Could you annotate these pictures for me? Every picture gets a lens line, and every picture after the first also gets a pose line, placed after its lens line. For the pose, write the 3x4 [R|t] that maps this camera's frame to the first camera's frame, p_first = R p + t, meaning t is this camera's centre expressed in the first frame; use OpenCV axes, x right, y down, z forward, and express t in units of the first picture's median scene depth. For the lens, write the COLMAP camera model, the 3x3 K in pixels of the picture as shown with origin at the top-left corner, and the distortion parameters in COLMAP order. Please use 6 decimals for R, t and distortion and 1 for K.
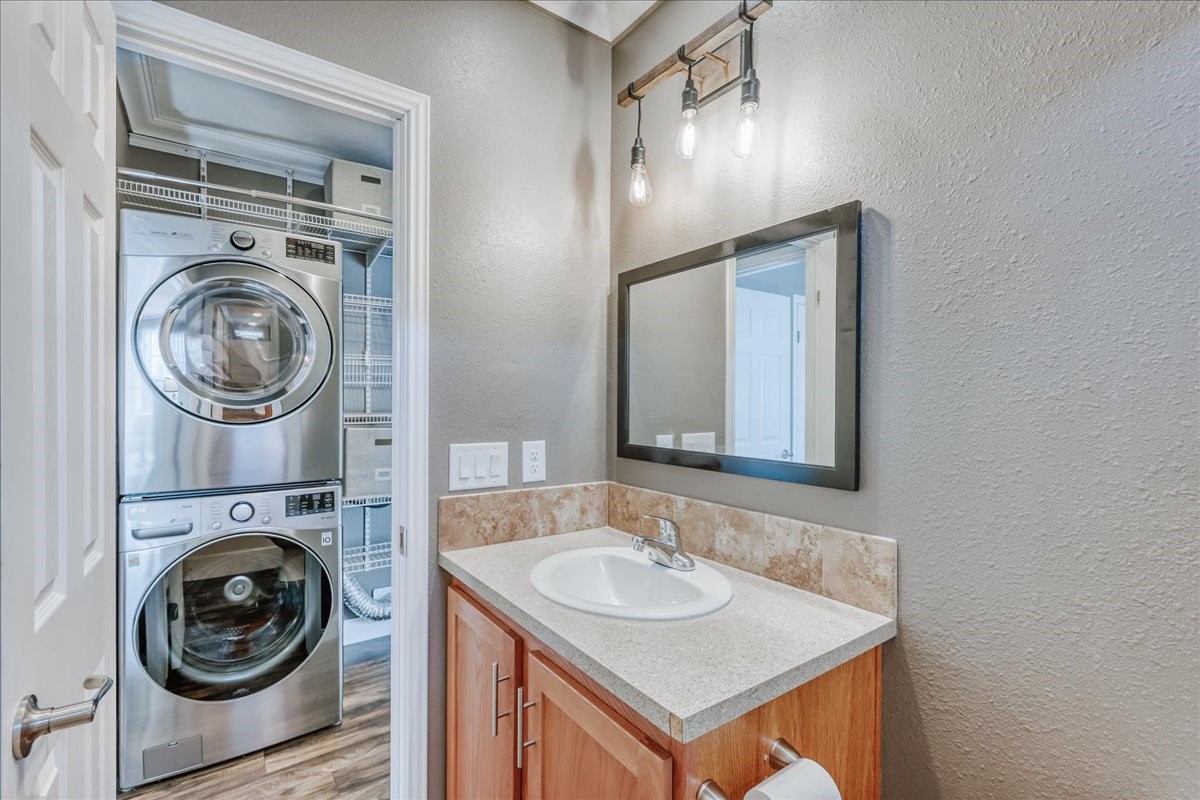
lens RADIAL K [[537.9, 0, 600.0], [0, 537.9, 400.0], [0, 0, 1]] dist [0.000020, -0.000006]
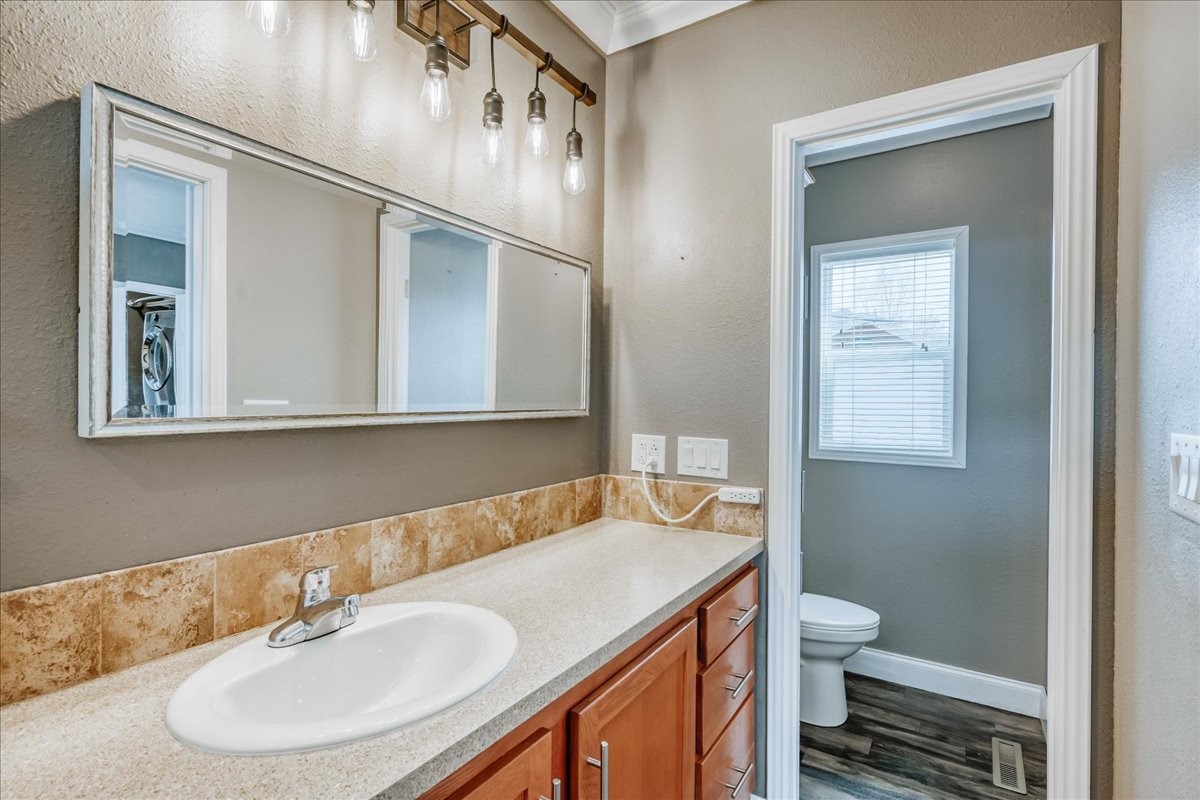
lens RADIAL K [[575.1, 0, 600.0], [0, 575.1, 400.0], [0, 0, 1]] dist [0.000849, 0.000239]
pose [[-0.377765, -0.014855, 0.925782, -1.064866], [-0.016576, 0.999820, 0.009279, -0.004235], [-0.925753, -0.011841, -0.377943, 1.505948]]
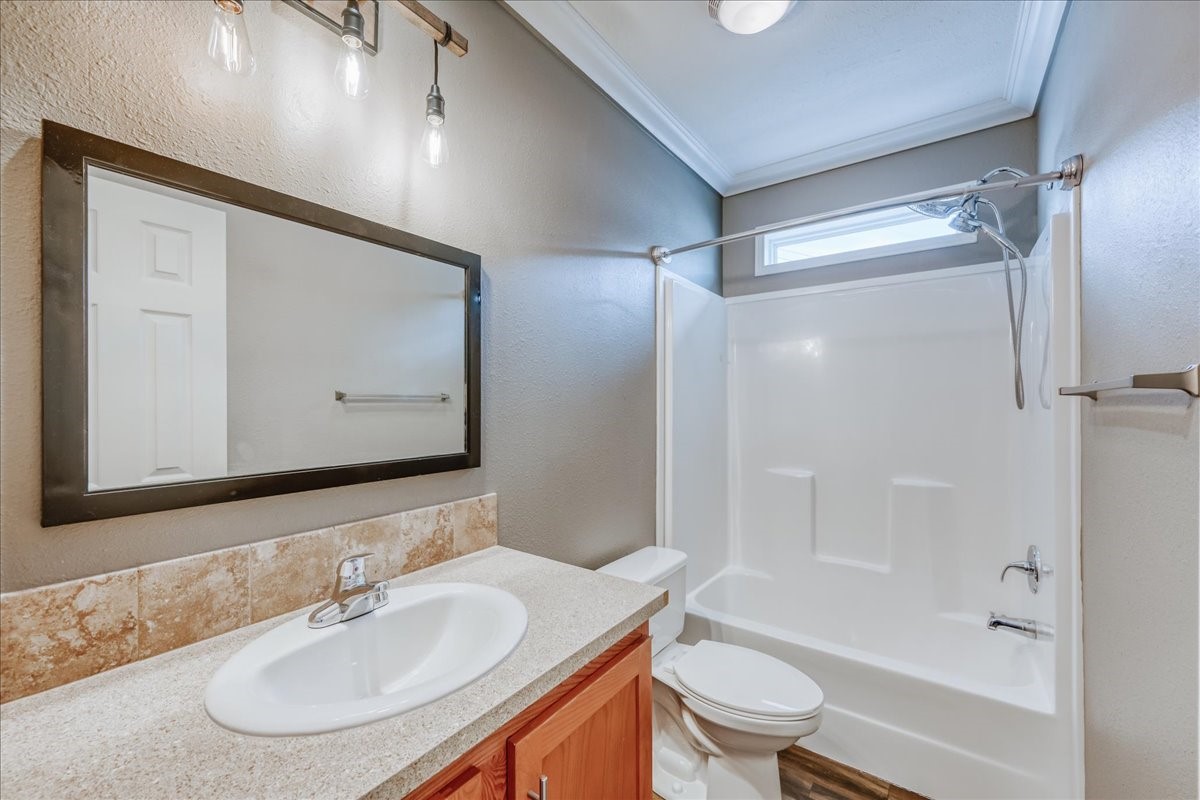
lens RADIAL K [[476.0, 0, 608.0], [0, 476.0, 400.6], [0, 0, 1]] dist [-0.000708, 0.000004]
pose [[-0.322103, -0.004755, 0.946693, -0.668599], [-0.002822, 0.999988, 0.004063, -0.004537], [-0.946700, -0.001363, -0.322112, 0.924623]]
